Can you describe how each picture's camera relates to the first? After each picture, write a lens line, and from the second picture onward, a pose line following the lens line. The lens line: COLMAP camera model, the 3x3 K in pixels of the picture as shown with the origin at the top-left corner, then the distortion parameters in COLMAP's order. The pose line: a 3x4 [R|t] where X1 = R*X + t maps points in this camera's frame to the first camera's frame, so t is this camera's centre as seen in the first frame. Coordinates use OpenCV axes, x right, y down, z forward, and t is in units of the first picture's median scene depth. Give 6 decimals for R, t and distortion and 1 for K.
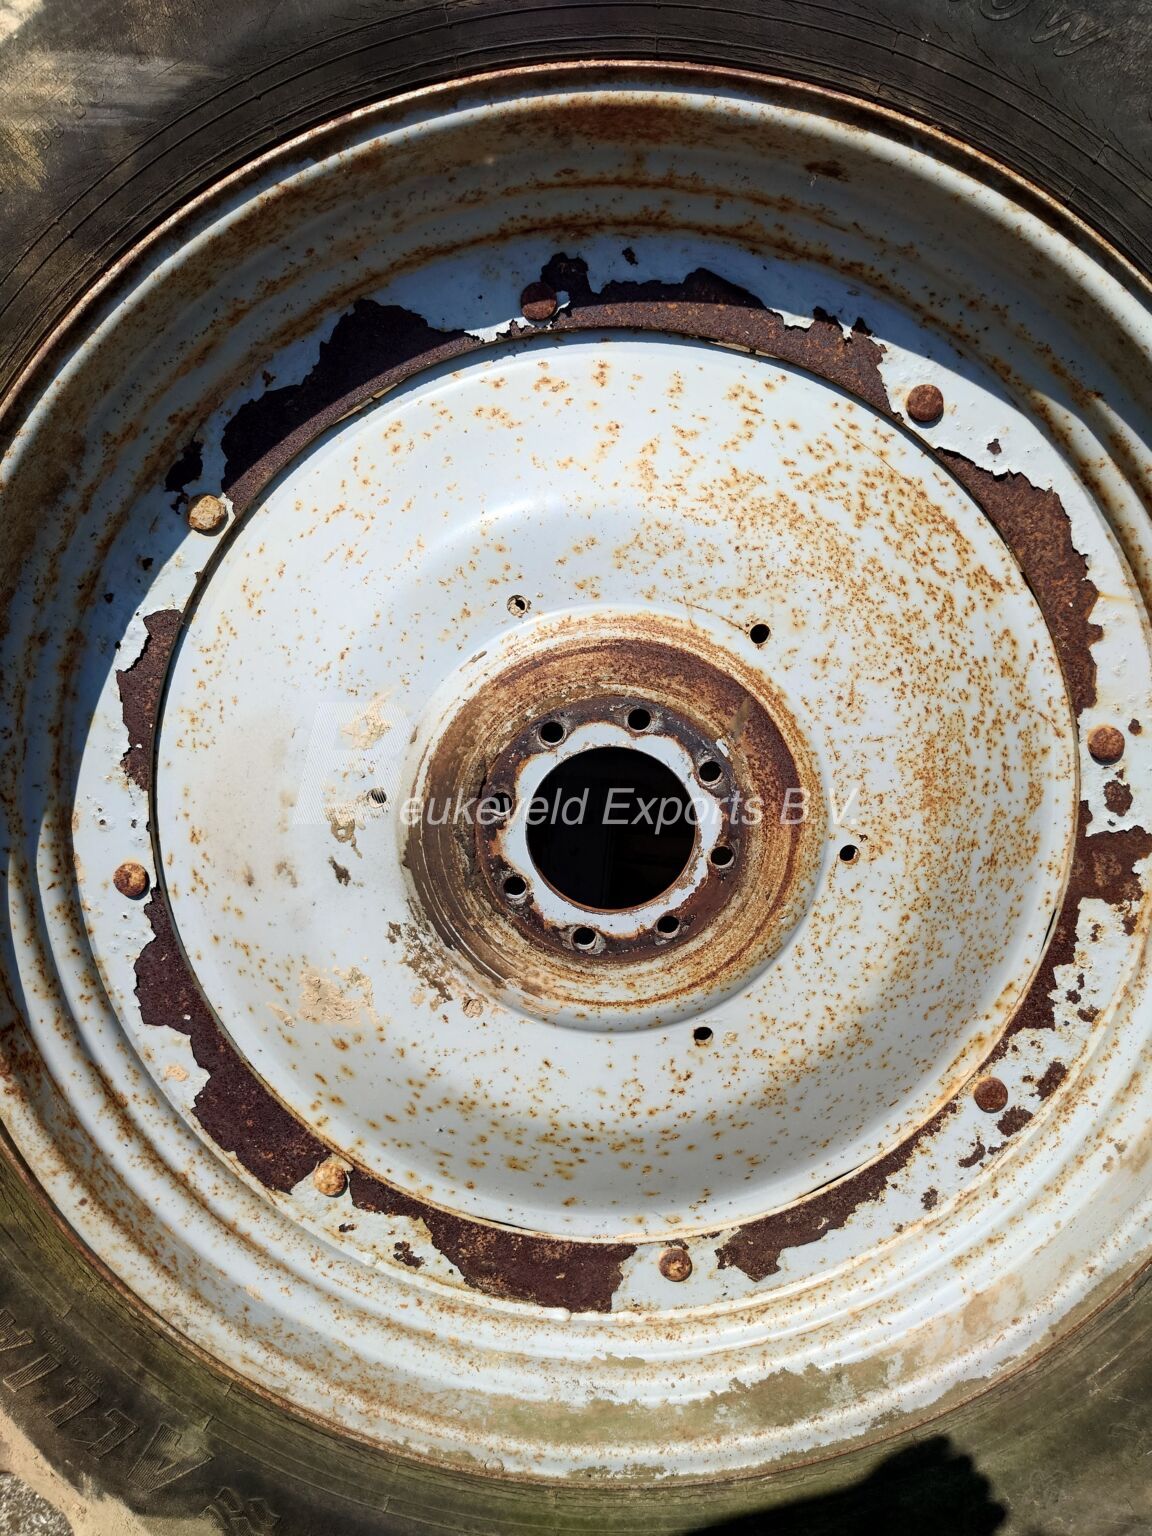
lens RADIAL K [[1100.1, 0, 574.3], [0, 1100.1, 762.3], [0, 0, 1]] dist [-0.003494, 0.007016]
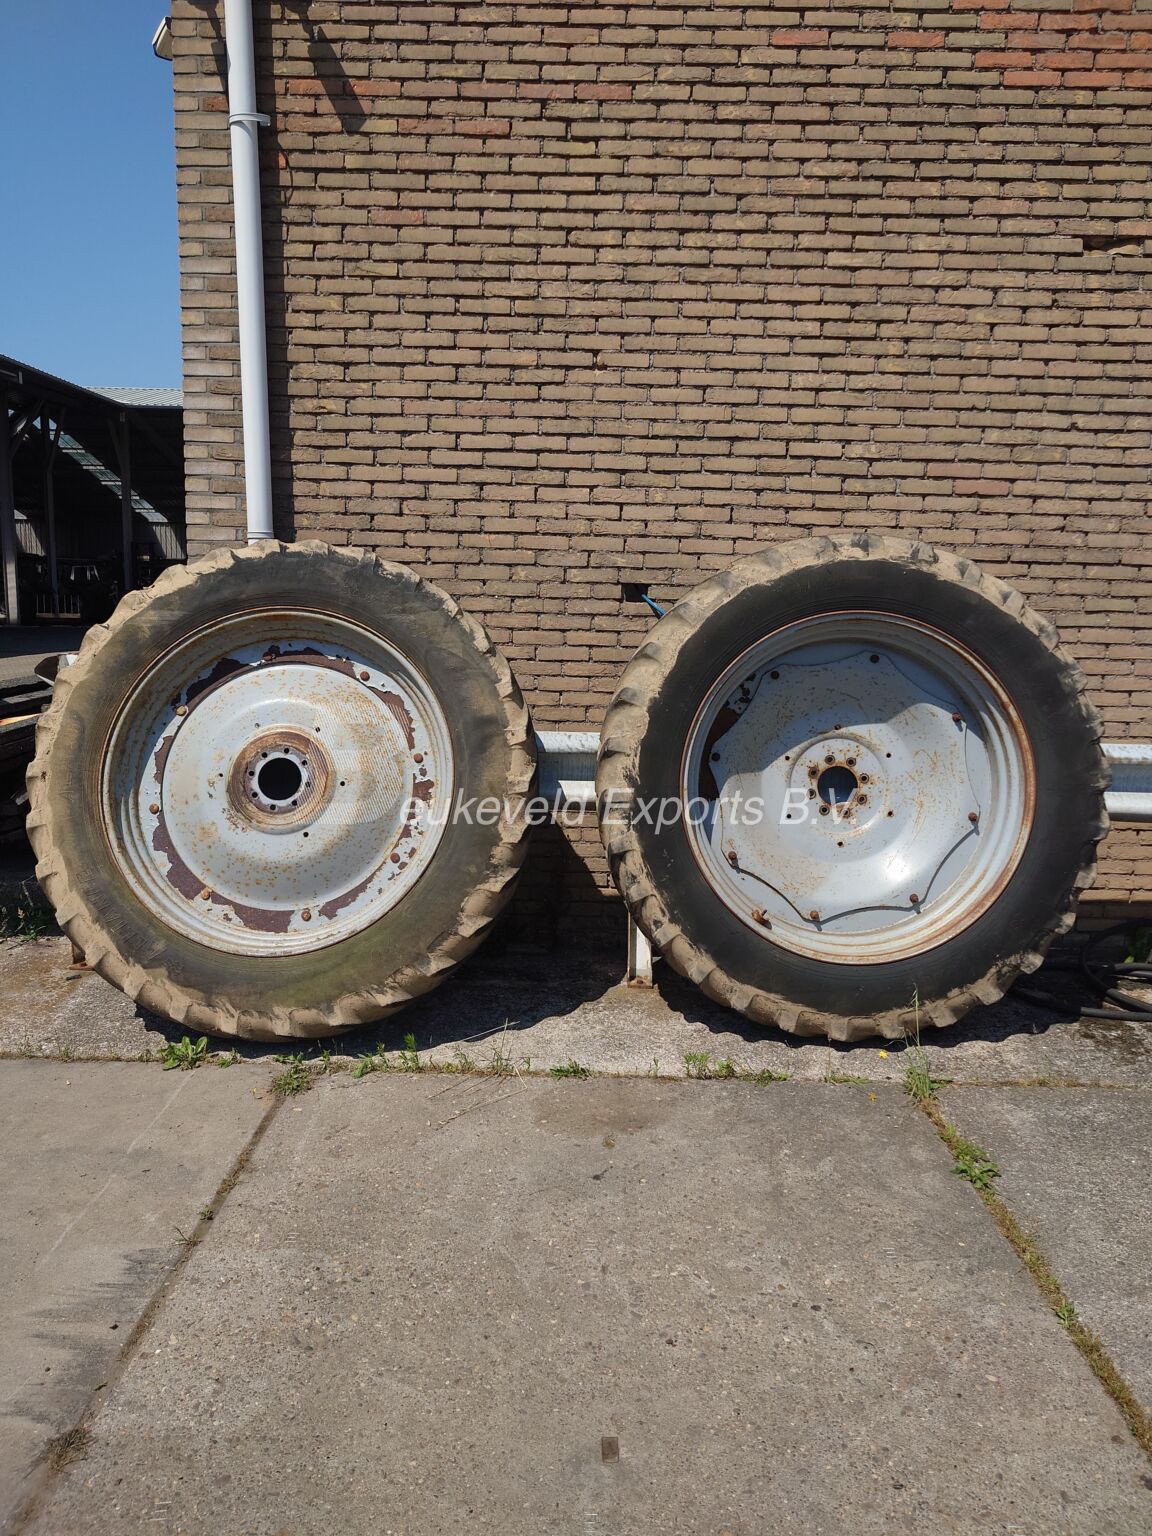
lens RADIAL K [[1100.1, 0, 574.9], [0, 1100.1, 765.9], [0, 0, 1]] dist [-0.003494, 0.007016]
pose [[0.998743, -0.047146, 0.016992, 0.978337], [0.050109, 0.944892, -0.323524, 1.283951], [-0.000803, 0.323969, 0.946067, -2.610559]]
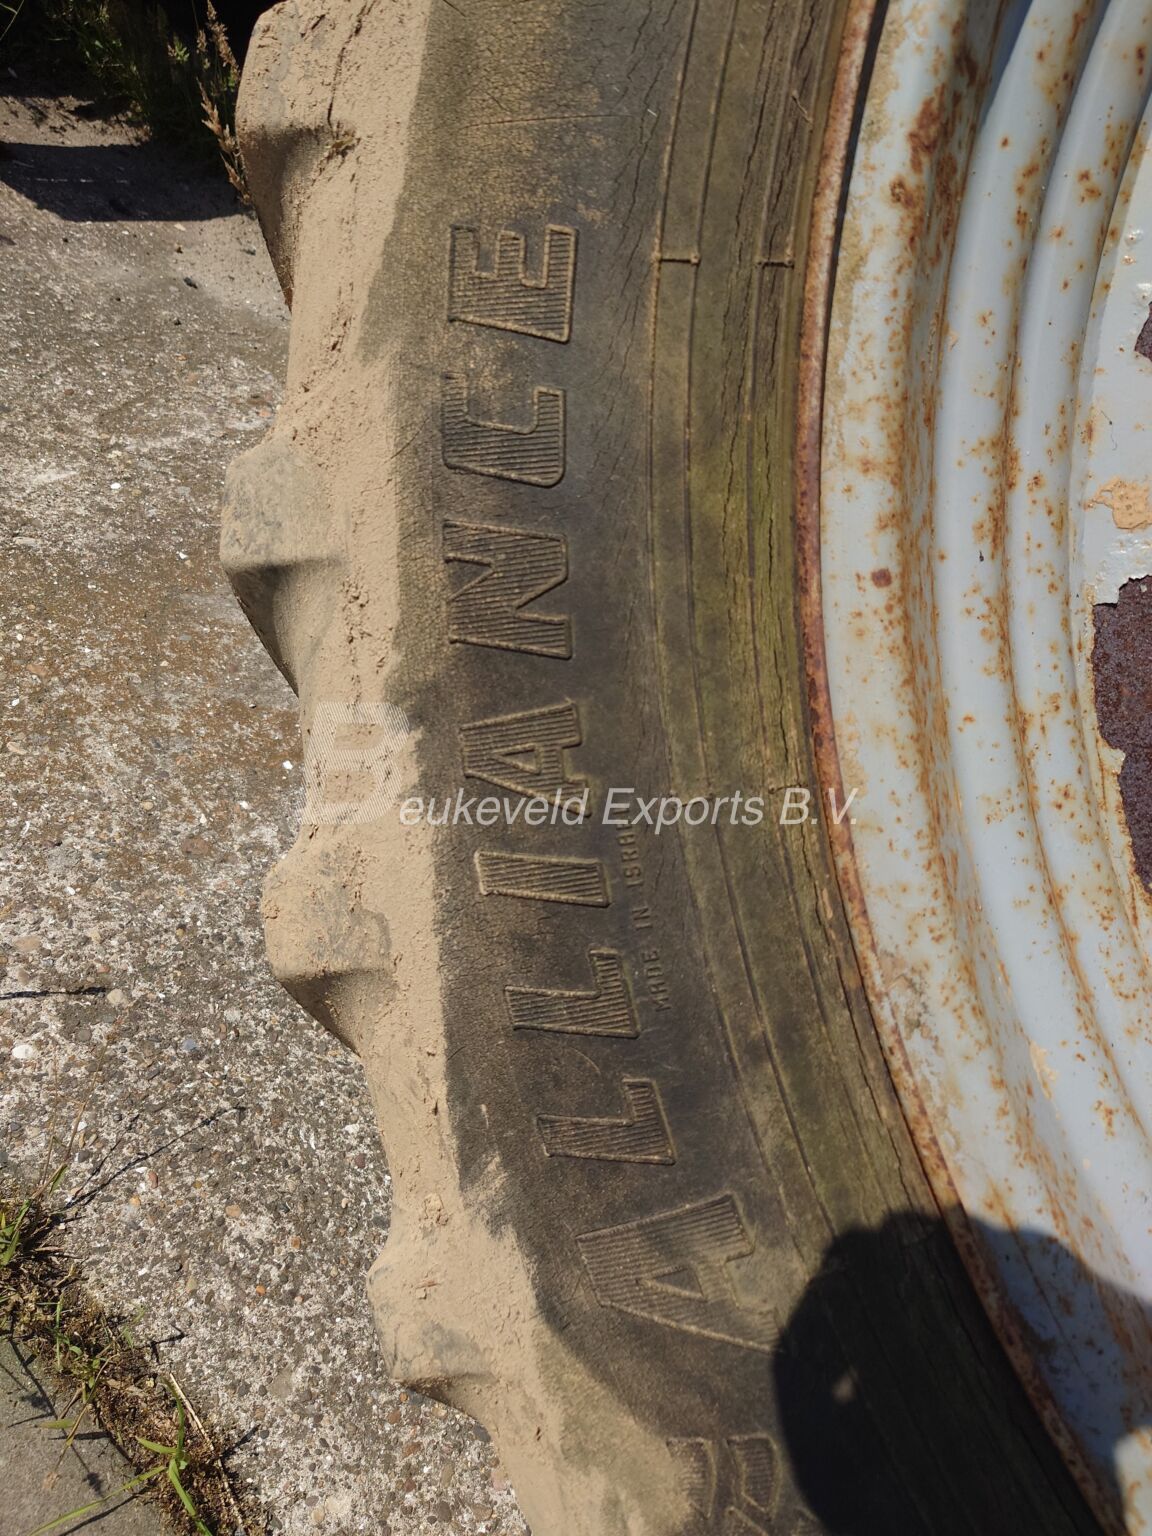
lens RADIAL K [[1100.1, 0, 576.1], [0, 1100.1, 774.9], [0, 0, 1]] dist [-0.003494, 0.007016]
pose [[0.776881, 0.545819, -0.313906, -0.367835], [-0.520296, 0.837266, 0.168161, 0.436758], [0.354608, 0.032683, 0.934444, 0.612989]]
